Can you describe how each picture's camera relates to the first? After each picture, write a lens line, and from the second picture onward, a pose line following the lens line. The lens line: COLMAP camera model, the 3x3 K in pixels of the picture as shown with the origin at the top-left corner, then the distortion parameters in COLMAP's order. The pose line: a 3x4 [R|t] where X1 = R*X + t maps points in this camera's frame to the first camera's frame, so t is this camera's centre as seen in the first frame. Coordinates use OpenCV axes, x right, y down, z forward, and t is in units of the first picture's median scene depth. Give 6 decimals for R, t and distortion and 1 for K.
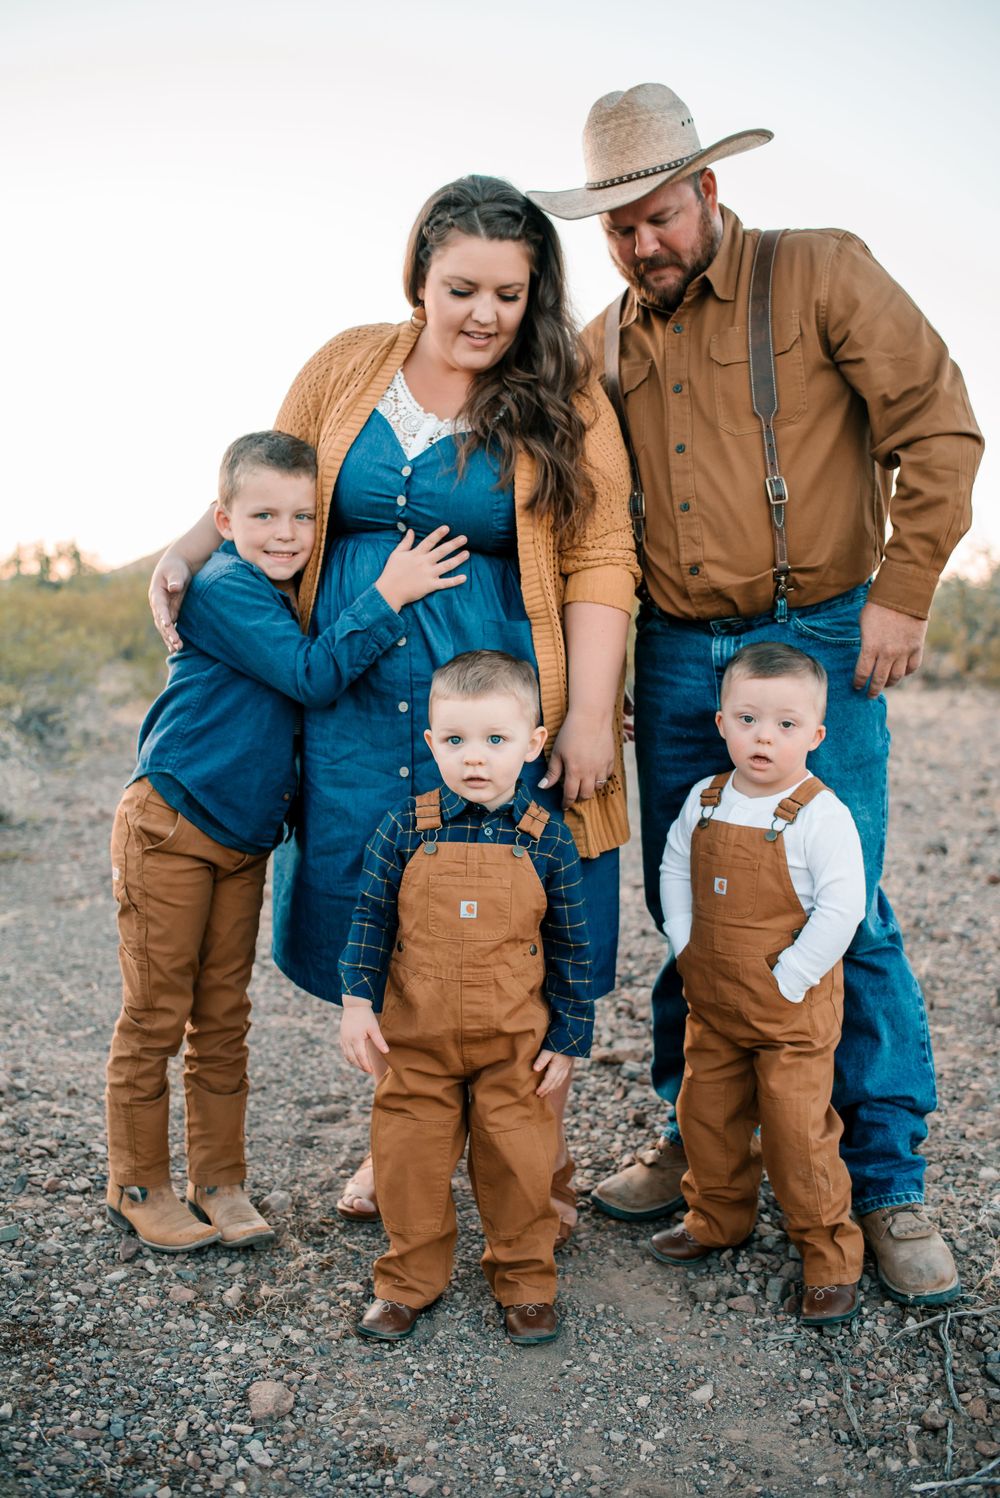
lens RADIAL K [[1455.0, 0, 511.0], [0, 1455.0, 753.1], [0, 0, 1]] dist [-0.104026, 0.106690]
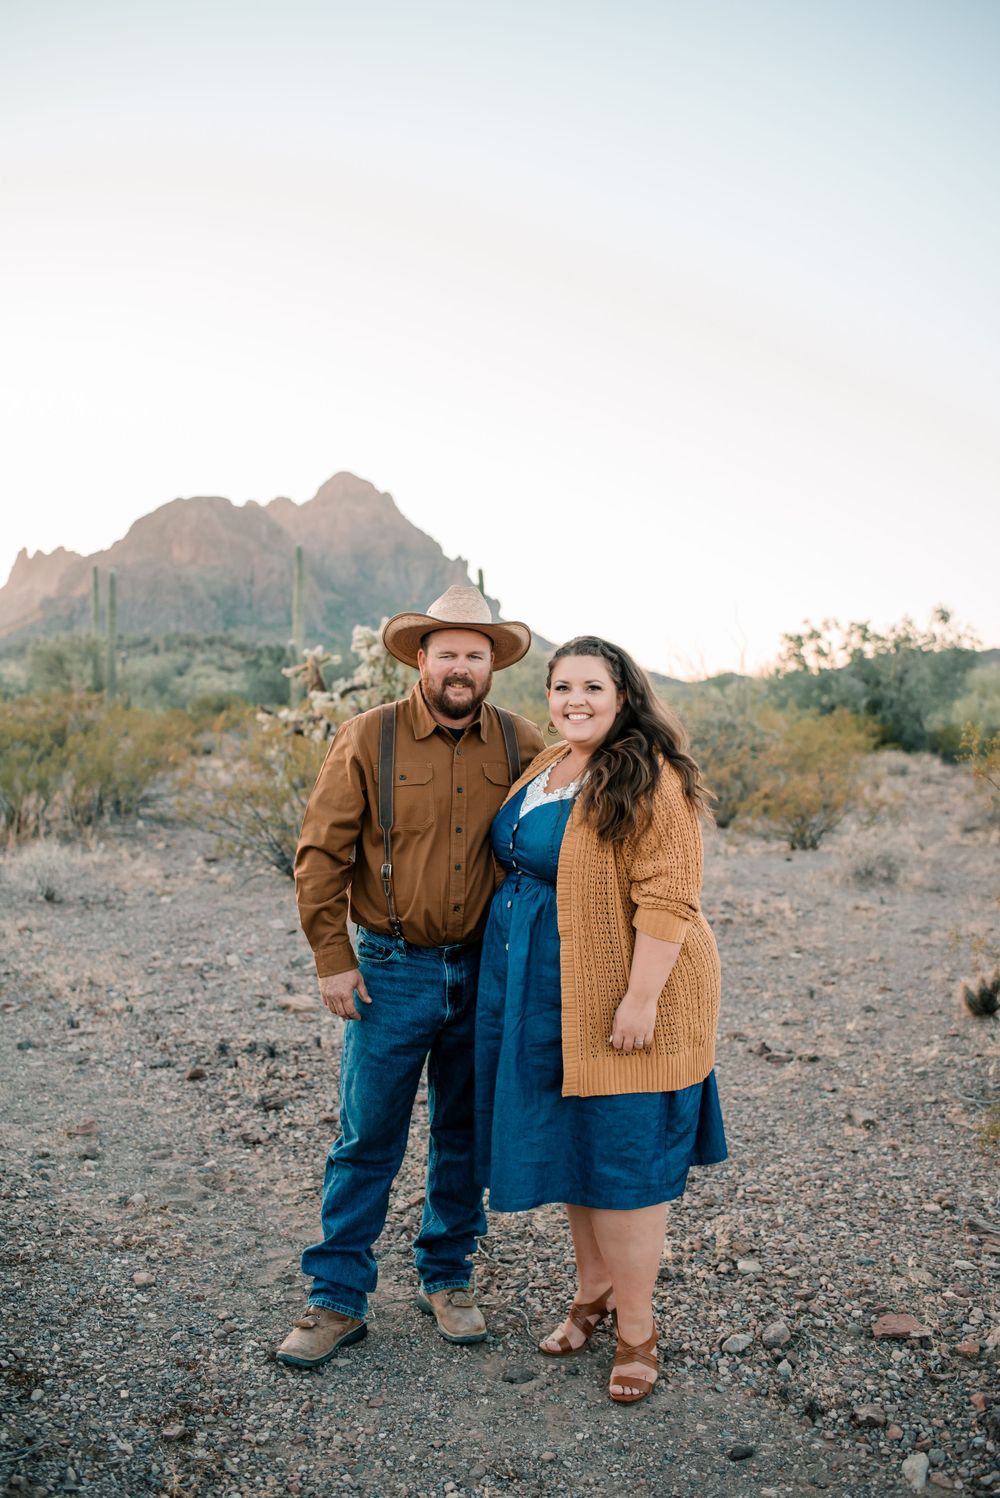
lens RADIAL K [[1450.3, 0, 509.3], [0, 1450.3, 757.6], [0, 0, 1]] dist [-0.104265, 0.111043]
pose [[0.989849, 0.004351, 0.142054, 0.050567], [0.003475, 0.998492, -0.054793, -0.160493], [-0.142078, 0.054730, 0.988341, -0.986473]]
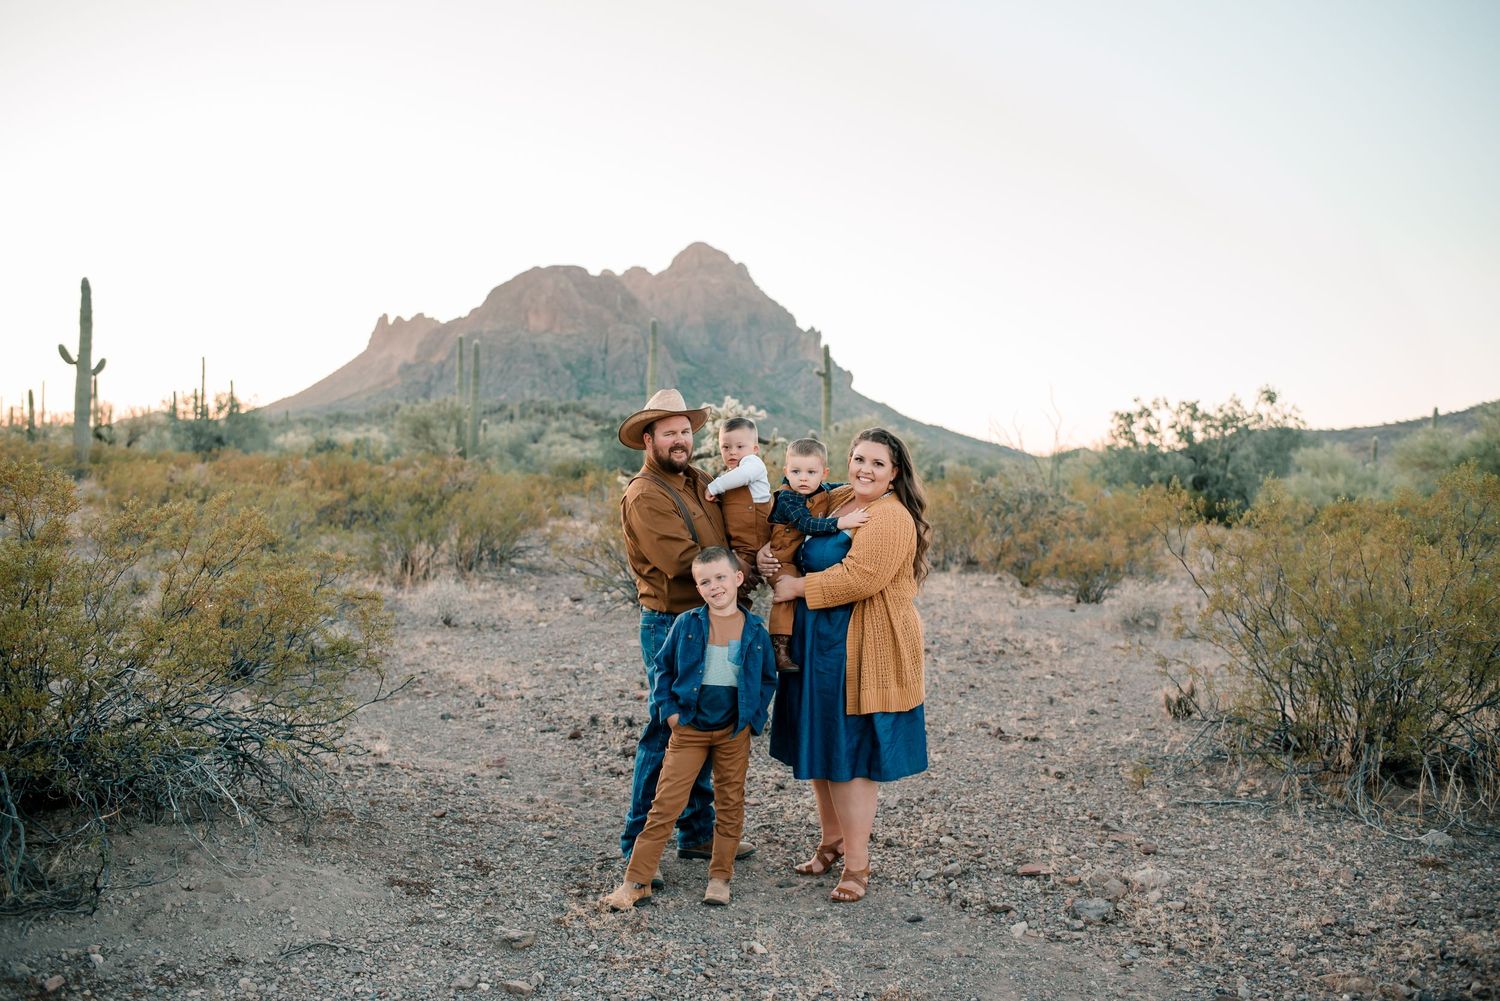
lens RADIAL K [[1452.2, 0, 758.6], [0, 1452.2, 502.8], [0, 0, 1]] dist [-0.104265, 0.111043]
pose [[0.997003, 0.025271, 0.073119, 0.037977], [-0.019971, 0.997182, -0.072319, -0.054416], [-0.074740, 0.070642, 0.994698, -1.935979]]
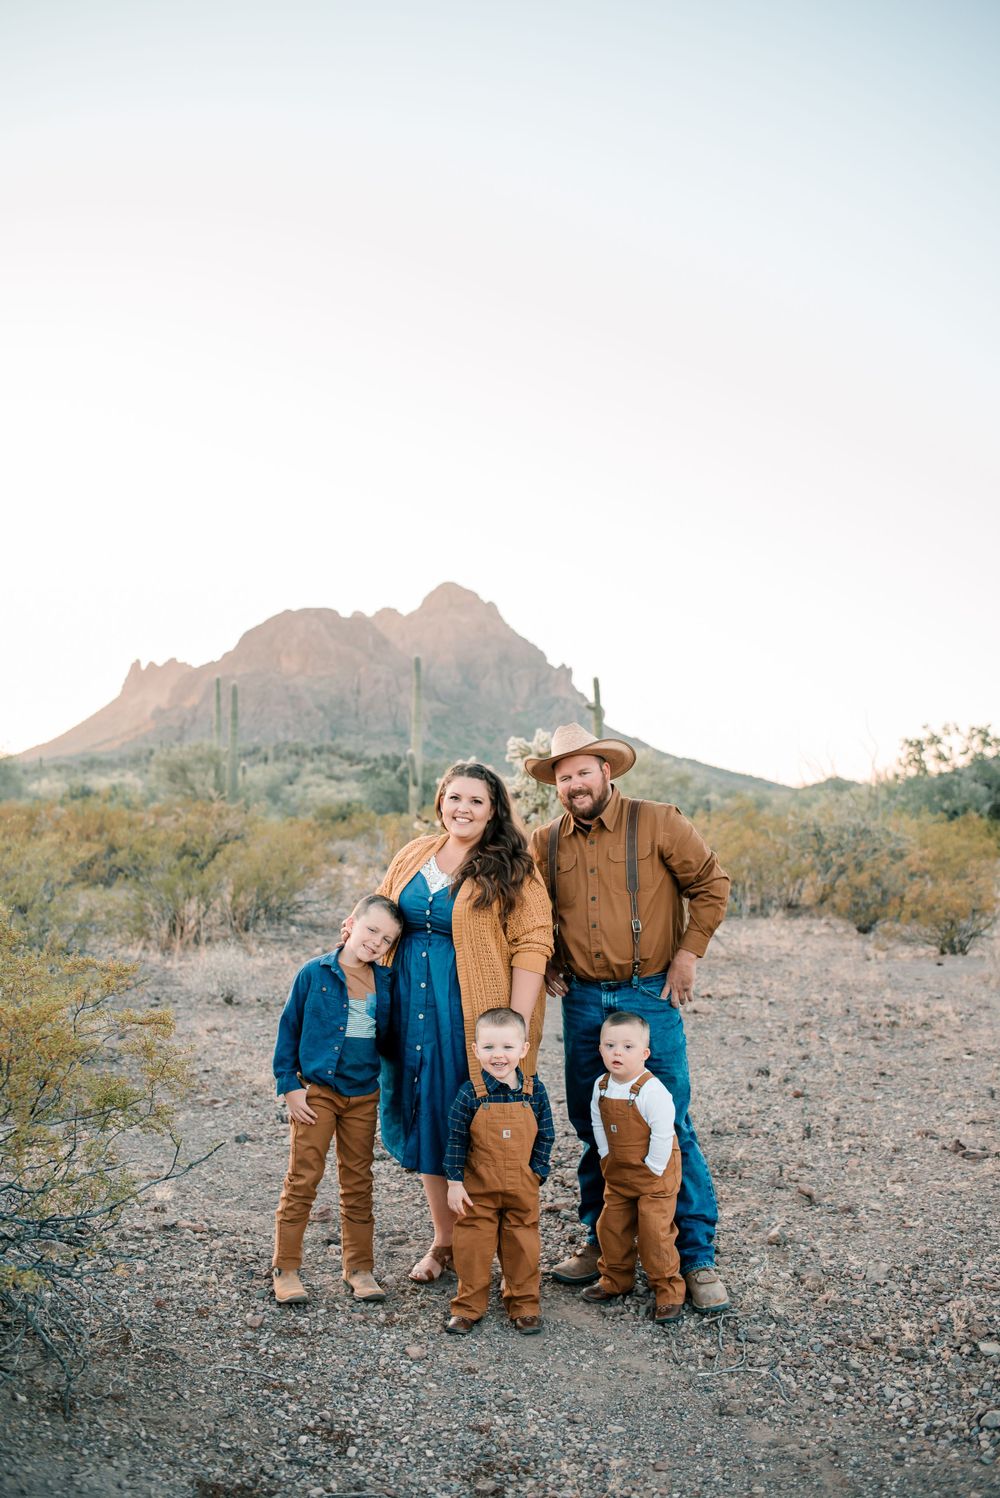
lens RADIAL K [[1450.3, 0, 509.3], [0, 1450.3, 757.6], [0, 0, 1]] dist [-0.104265, 0.111043]
pose [[0.997496, 0.007302, 0.070341, -0.157219], [0.001811, 0.991690, -0.128636, -0.150429], [-0.070696, 0.128441, 0.989194, -1.115157]]
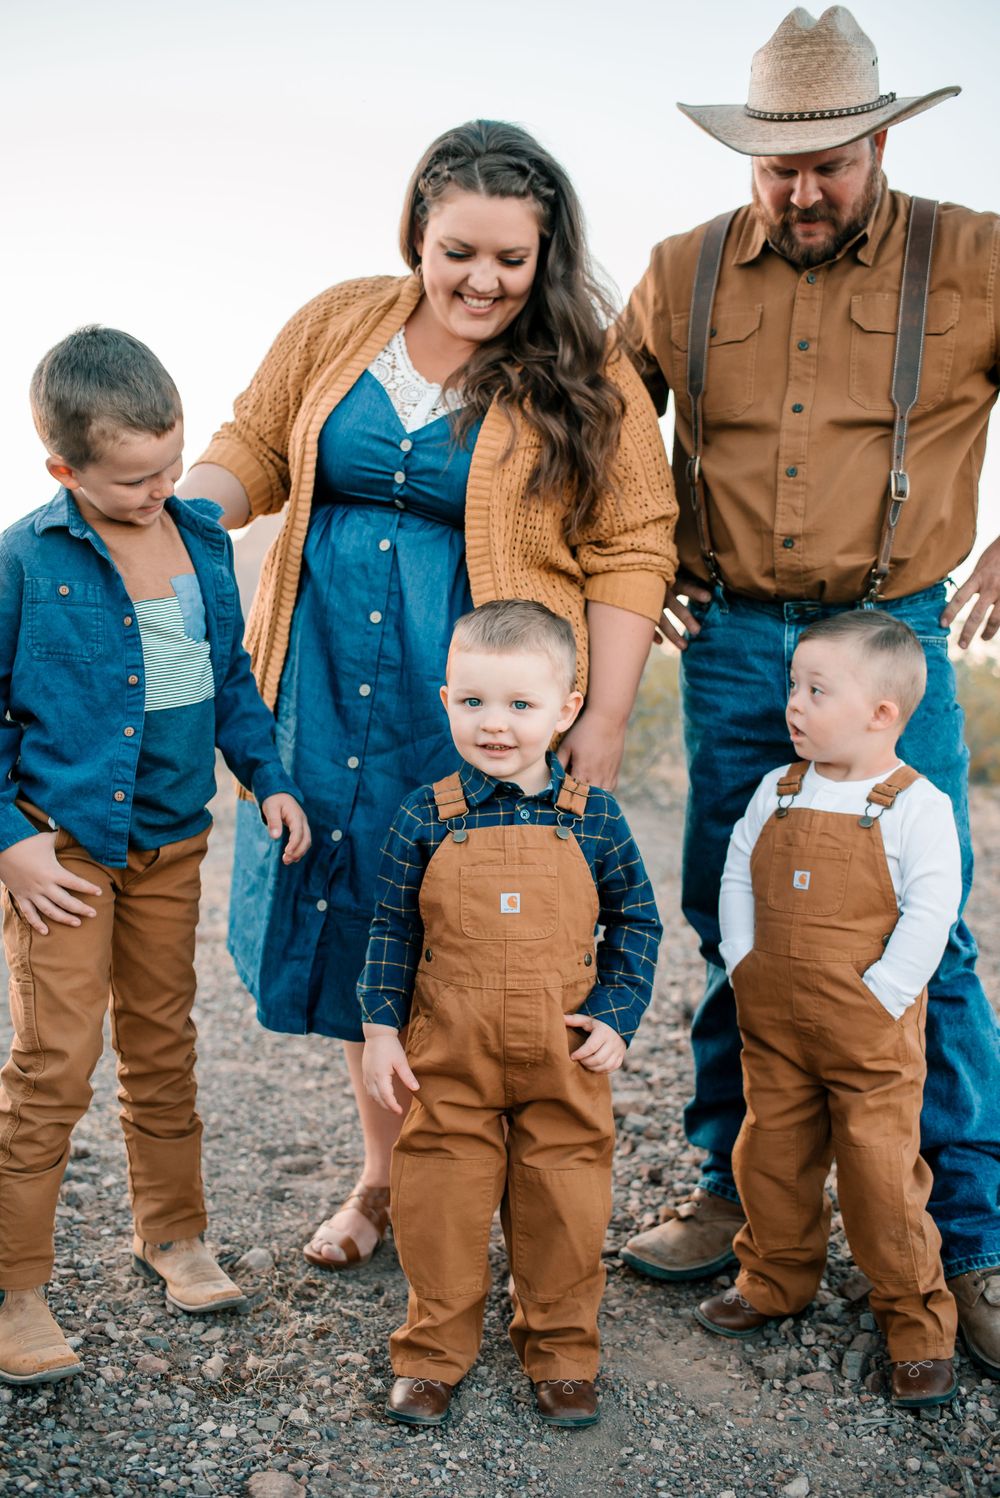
lens RADIAL K [[1455.0, 0, 511.0], [0, 1455.0, 753.1], [0, 0, 1]] dist [-0.104026, 0.106690]
pose [[0.996829, 0.038615, 0.069572, -0.091409], [-0.034273, 0.997453, -0.062553, 0.067881], [-0.071811, 0.059971, 0.995614, 0.138971]]
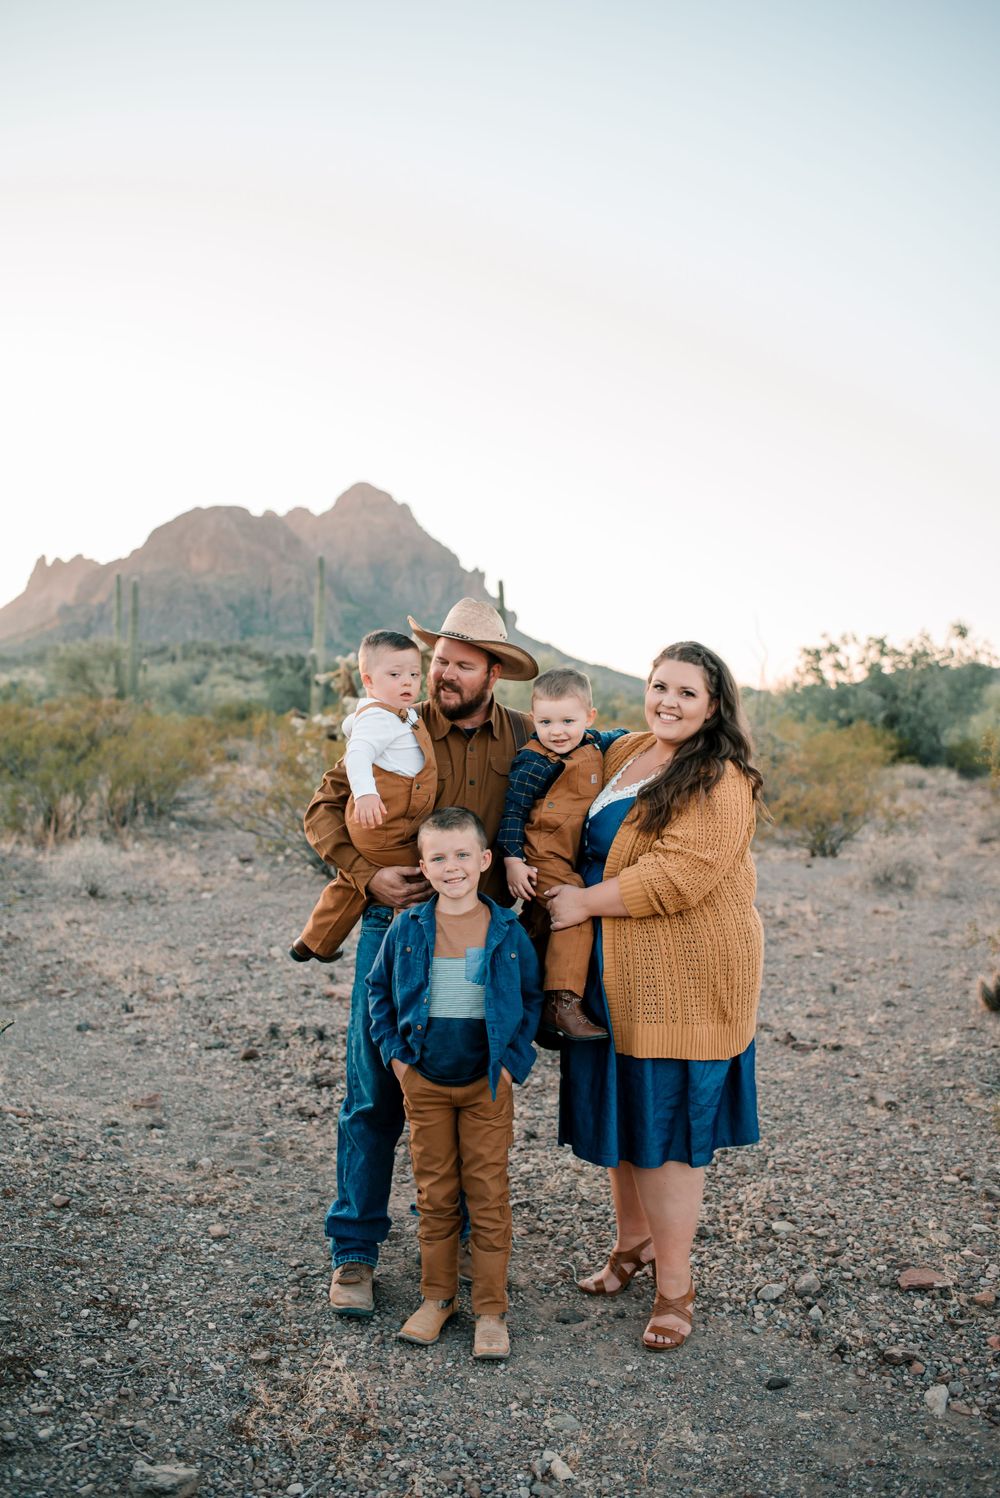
lens RADIAL K [[1450.3, 0, 509.3], [0, 1450.3, 757.6], [0, 0, 1]] dist [-0.104265, 0.111043]
pose [[0.991129, 0.016079, 0.131925, -0.020483], [-0.007792, 0.997977, -0.063094, -0.127722], [-0.132673, 0.061506, 0.989250, -1.118741]]
